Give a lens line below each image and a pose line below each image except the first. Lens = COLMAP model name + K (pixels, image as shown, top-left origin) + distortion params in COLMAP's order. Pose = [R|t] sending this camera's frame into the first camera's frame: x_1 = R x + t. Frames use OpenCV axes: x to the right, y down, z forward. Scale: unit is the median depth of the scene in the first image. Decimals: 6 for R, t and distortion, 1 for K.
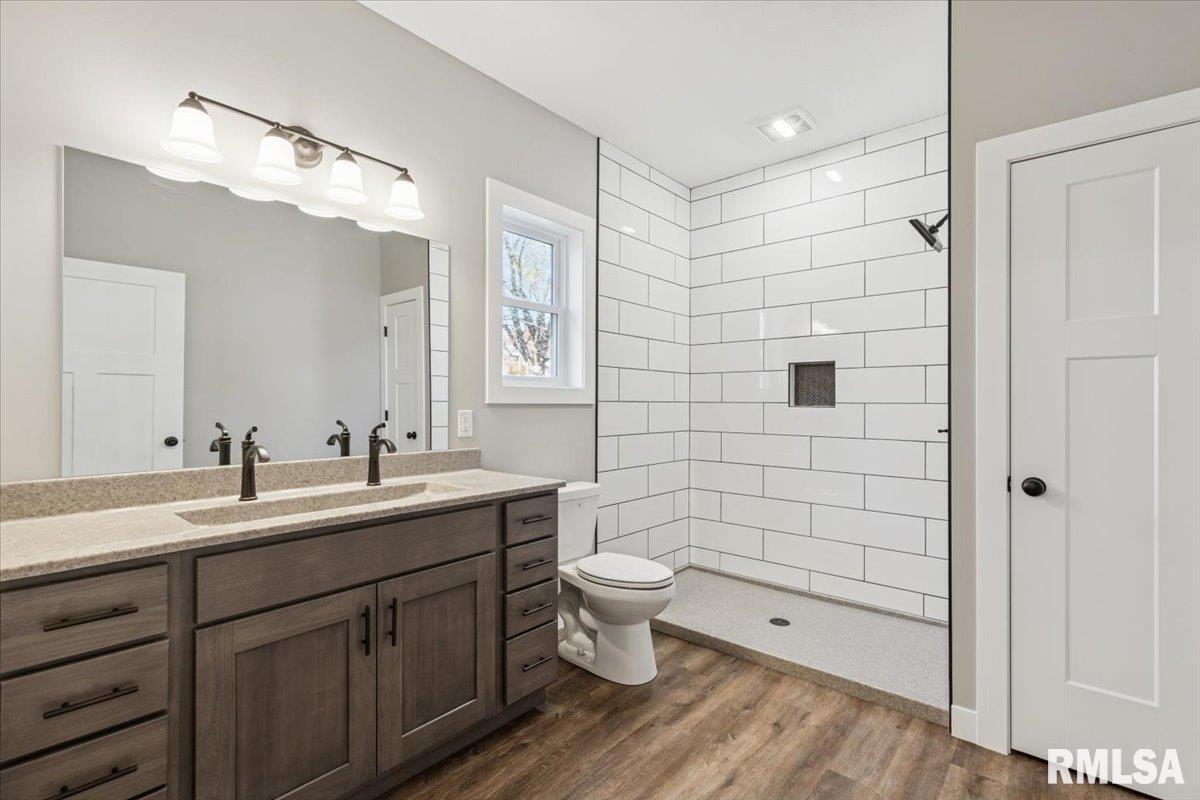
lens RADIAL K [[538.4, 0, 598.2], [0, 538.4, 399.3], [0, 0, 1]] dist [0.002945, -0.000367]
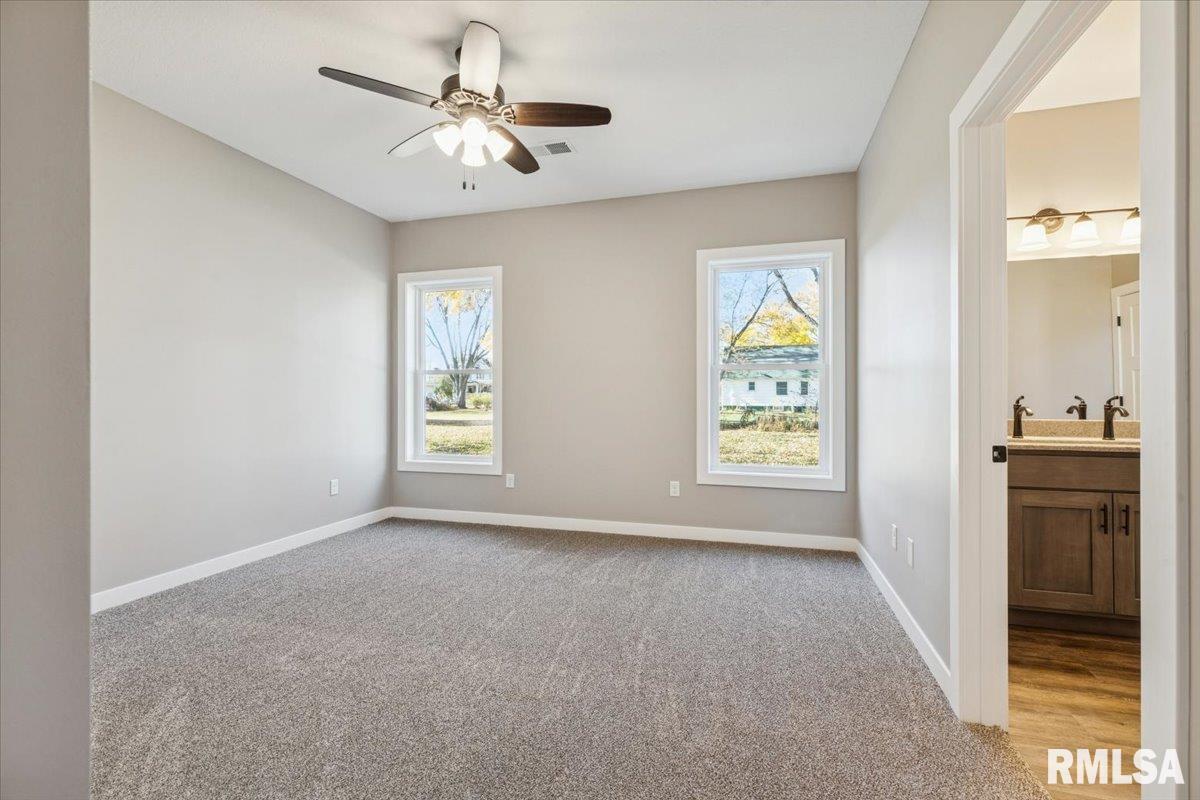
lens RADIAL K [[538.4, 0, 600.3], [0, 538.4, 392.2], [0, 0, 1]] dist [0.002945, -0.000367]
pose [[0.415165, -0.007139, -0.909718, 0.387206], [0.004752, 0.999973, -0.005679, 0.041552], [0.909734, -0.001965, 0.415188, -0.972454]]
